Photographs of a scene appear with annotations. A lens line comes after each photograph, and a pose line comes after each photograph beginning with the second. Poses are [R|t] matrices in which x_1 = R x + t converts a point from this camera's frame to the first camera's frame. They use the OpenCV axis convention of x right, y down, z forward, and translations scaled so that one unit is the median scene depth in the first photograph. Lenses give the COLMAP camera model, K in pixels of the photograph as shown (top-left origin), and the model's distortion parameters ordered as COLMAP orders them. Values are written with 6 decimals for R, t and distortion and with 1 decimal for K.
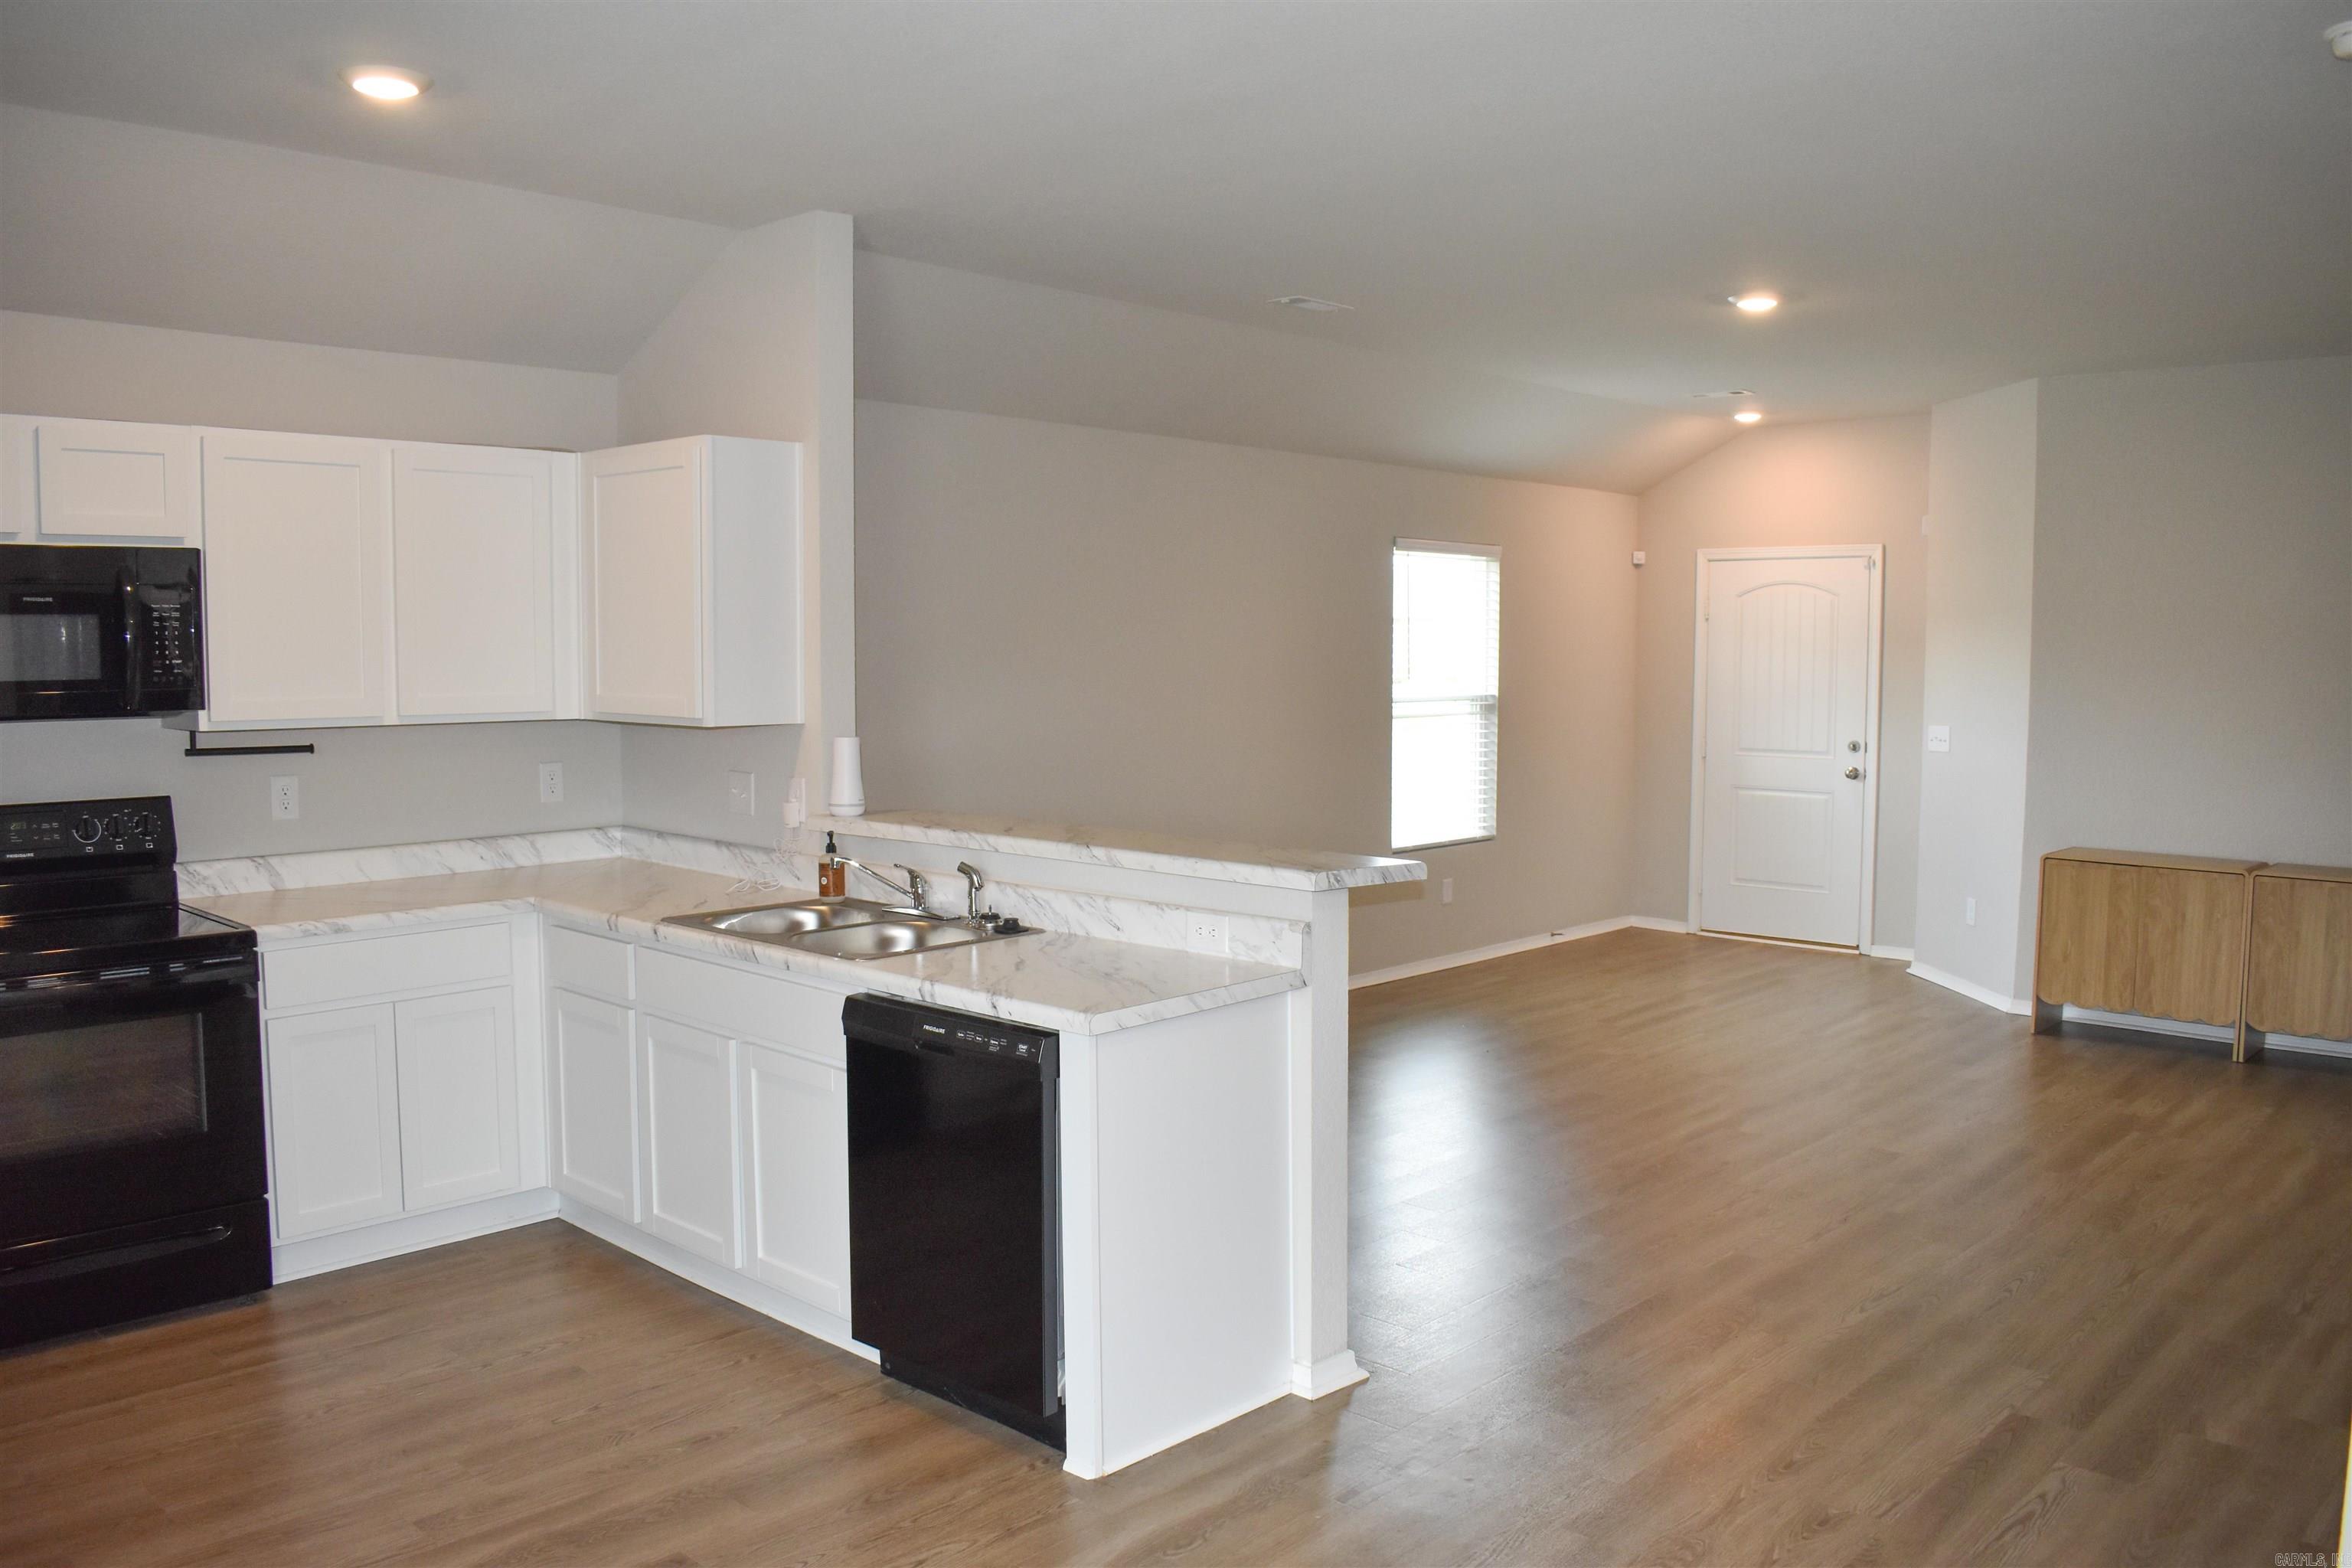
lens RADIAL K [[1834.8, 0, 1176.0], [0, 1834.8, 784.0], [0, 0, 1]] dist [-0.096336, 0.017228]
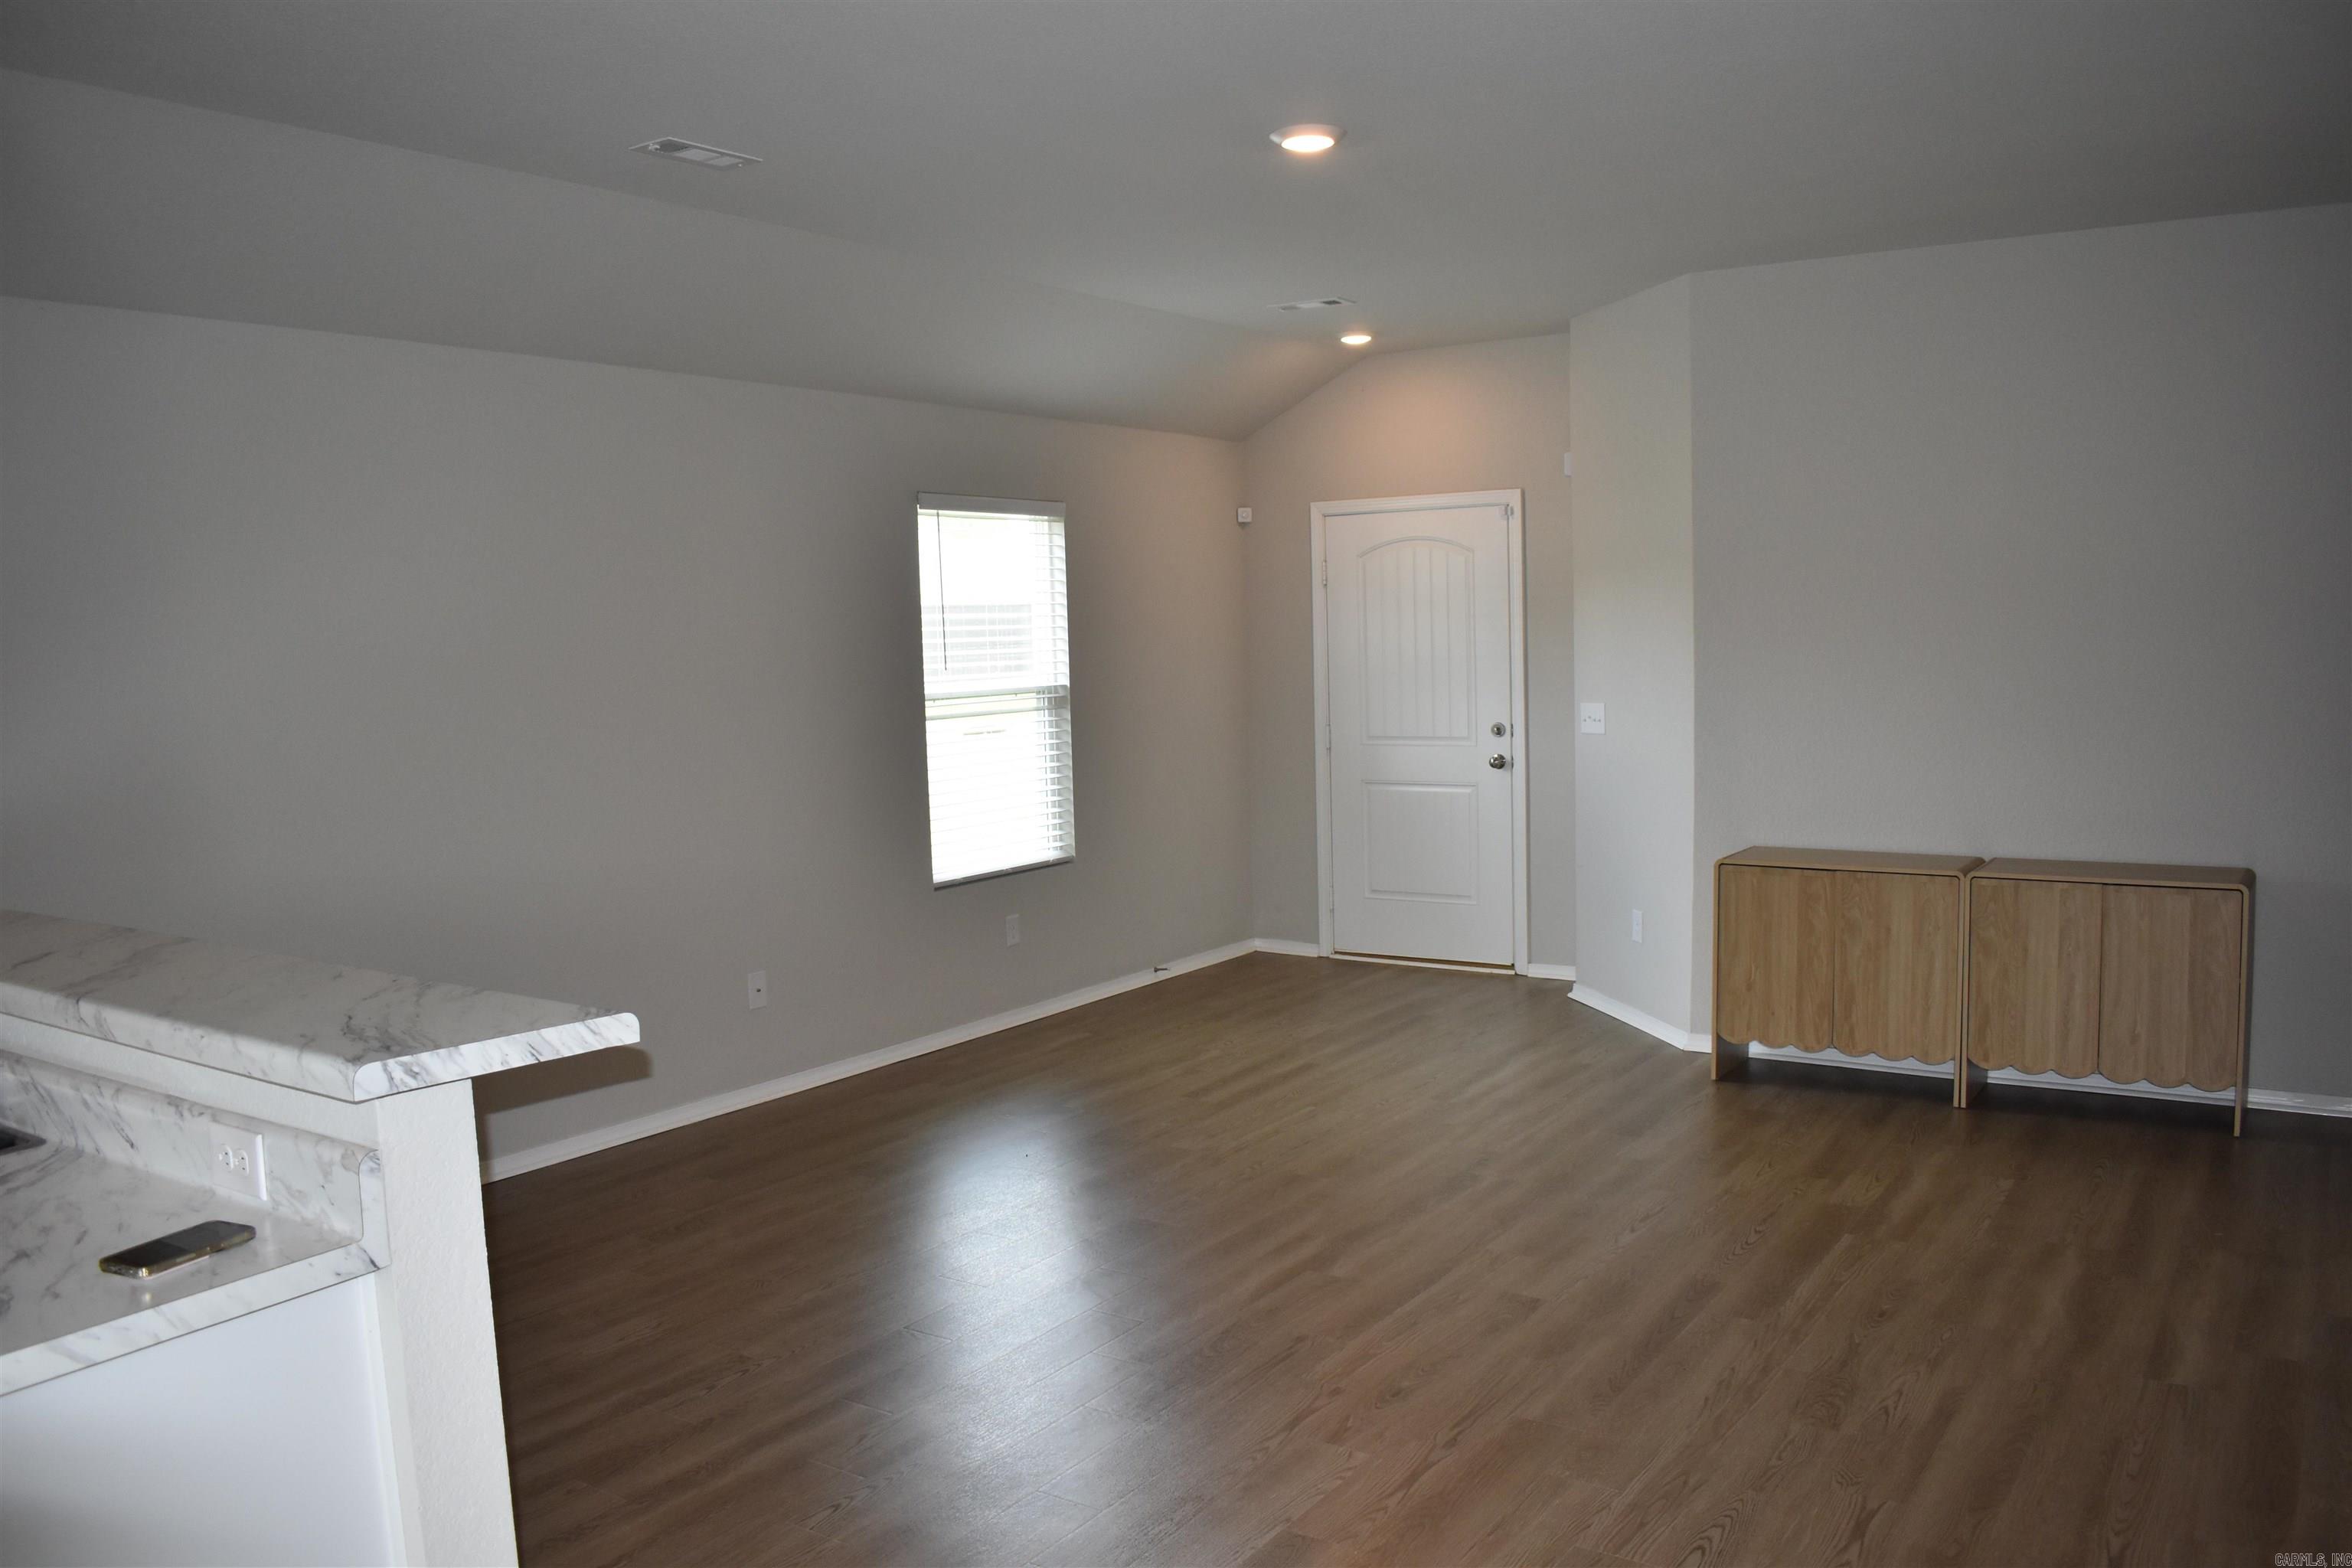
lens RADIAL K [[1834.8, 0, 1176.0], [0, 1834.8, 784.0], [0, 0, 1]] dist [-0.096336, 0.017228]
pose [[0.986614, -0.043911, 0.157052, 0.139134], [0.042832, 0.999030, 0.010249, -0.016351], [-0.157350, -0.003385, 0.987537, 0.276657]]
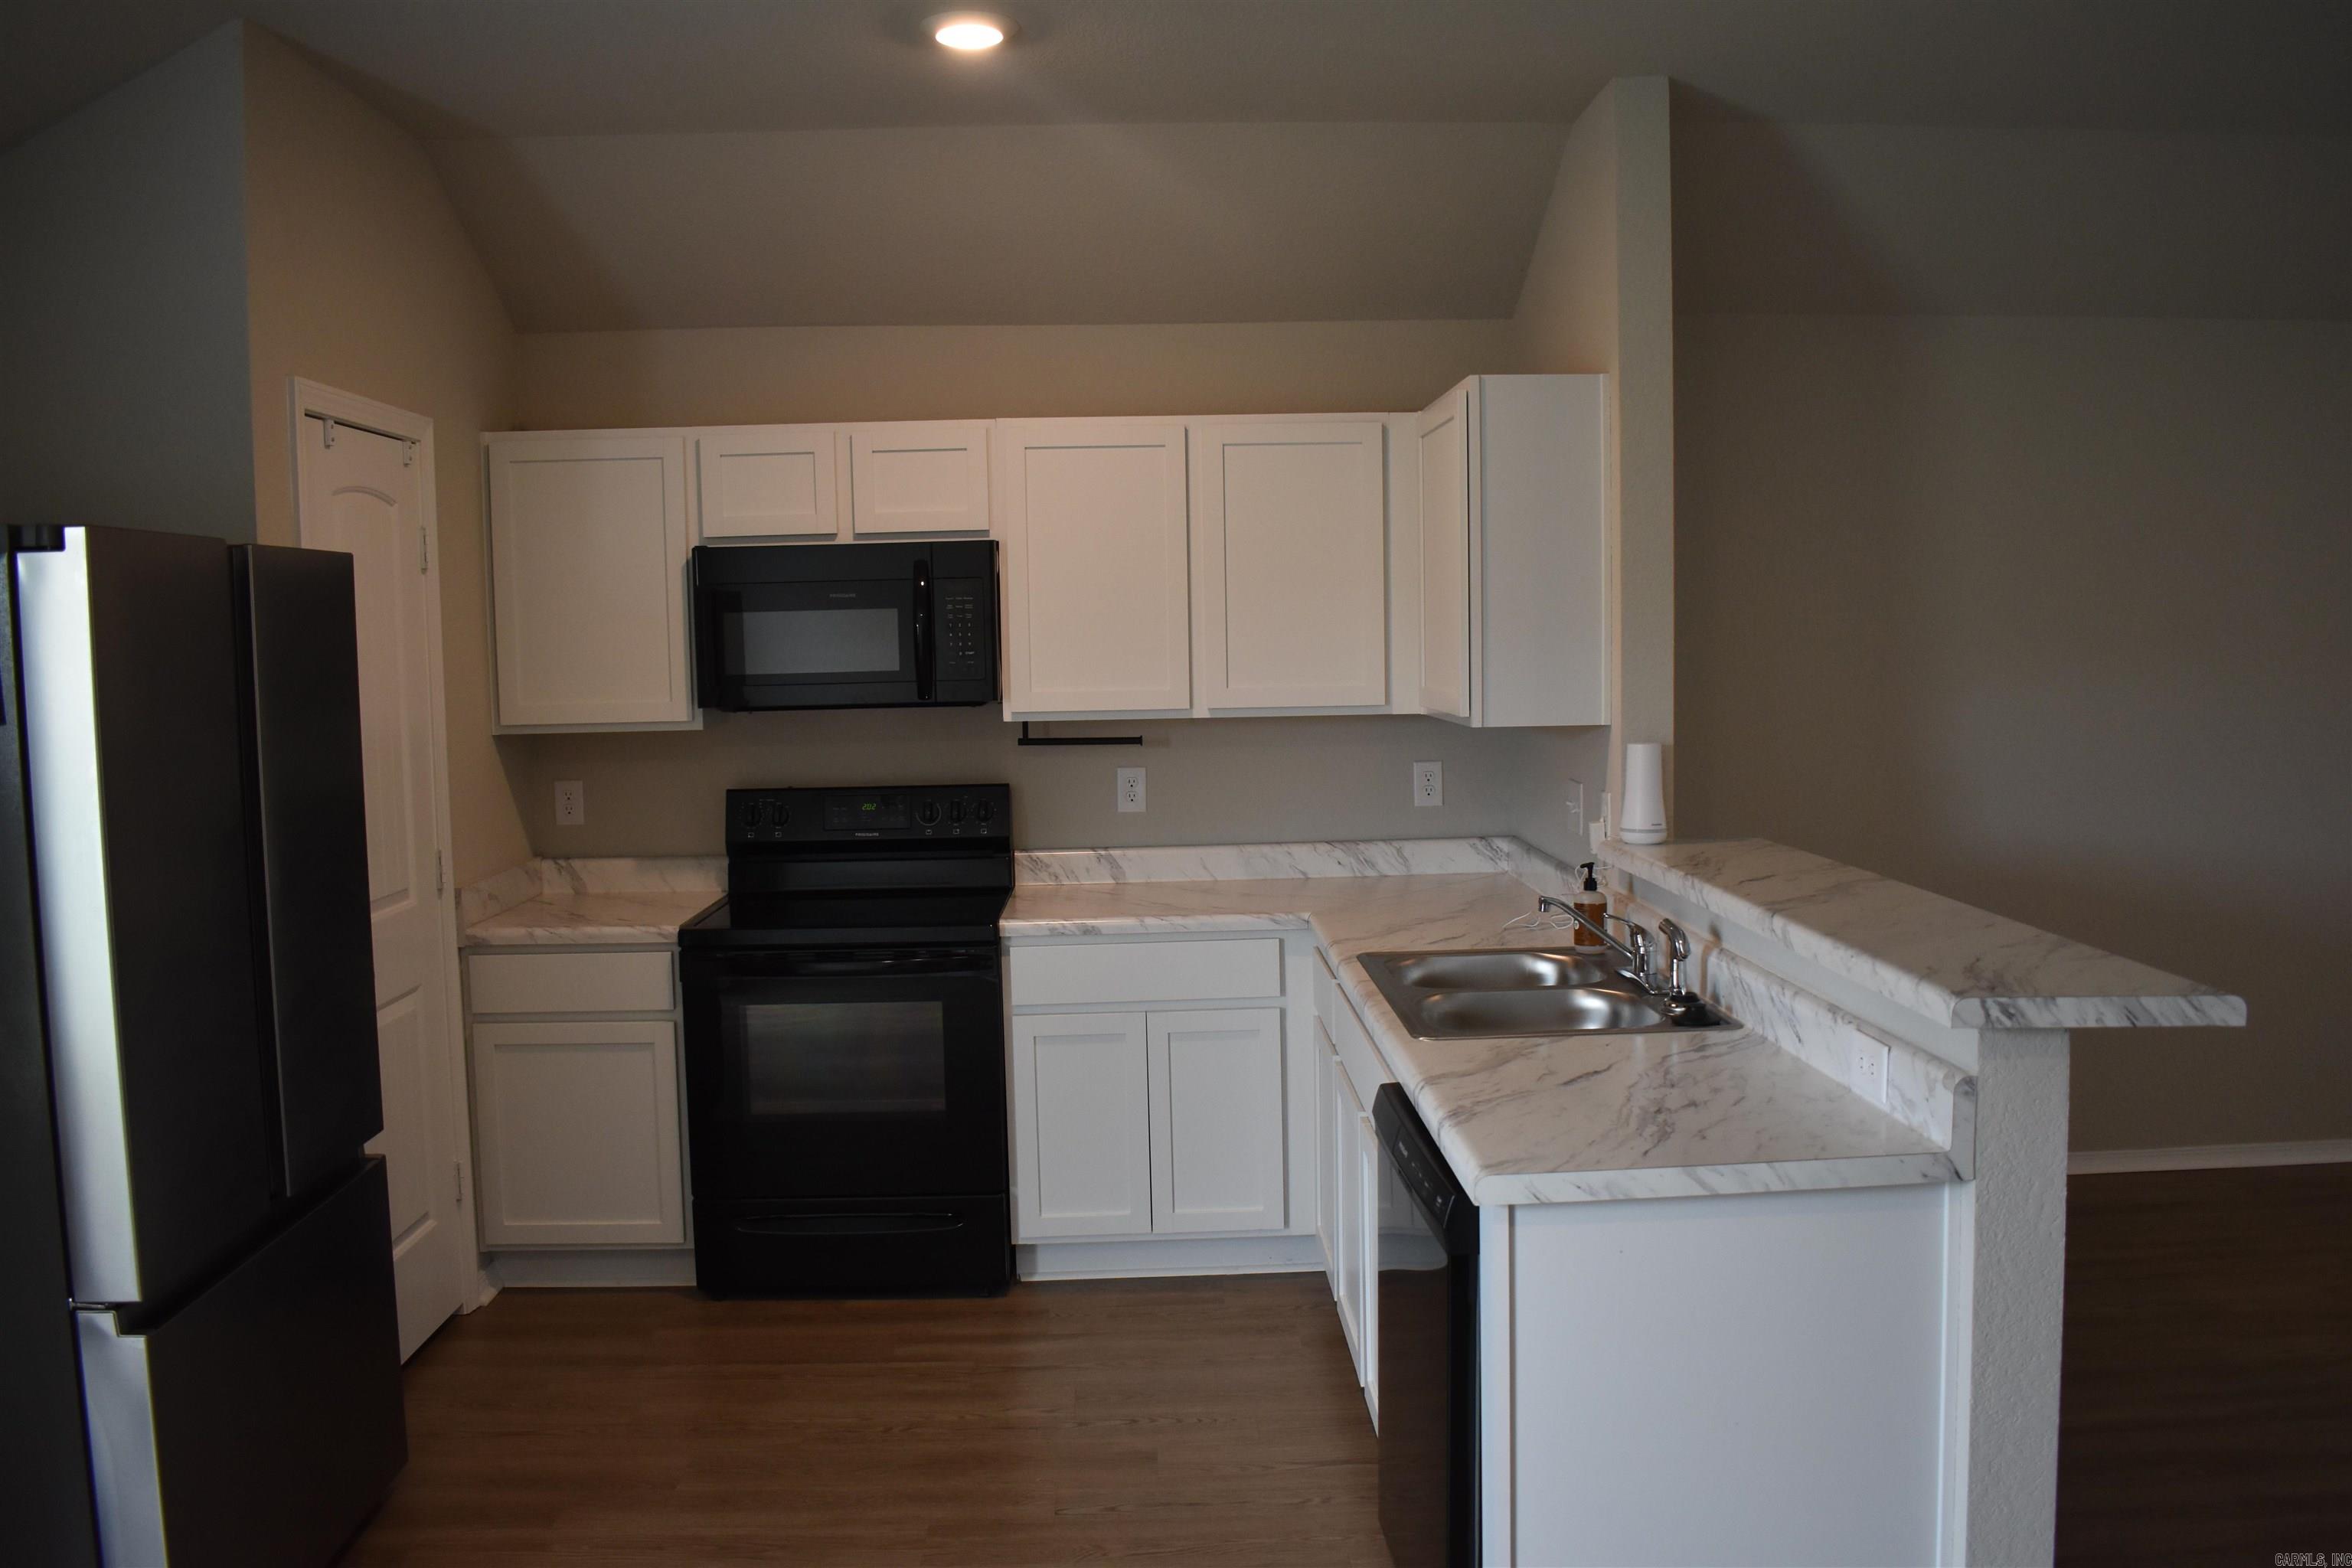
lens RADIAL K [[1834.8, 0, 1176.0], [0, 1834.8, 784.0], [0, 0, 1]] dist [-0.096336, 0.017228]
pose [[0.706064, 0.040544, -0.706987, 0.186346], [-0.033832, 0.999151, 0.023511, -0.015942], [0.707340, 0.007318, 0.706836, 0.244608]]
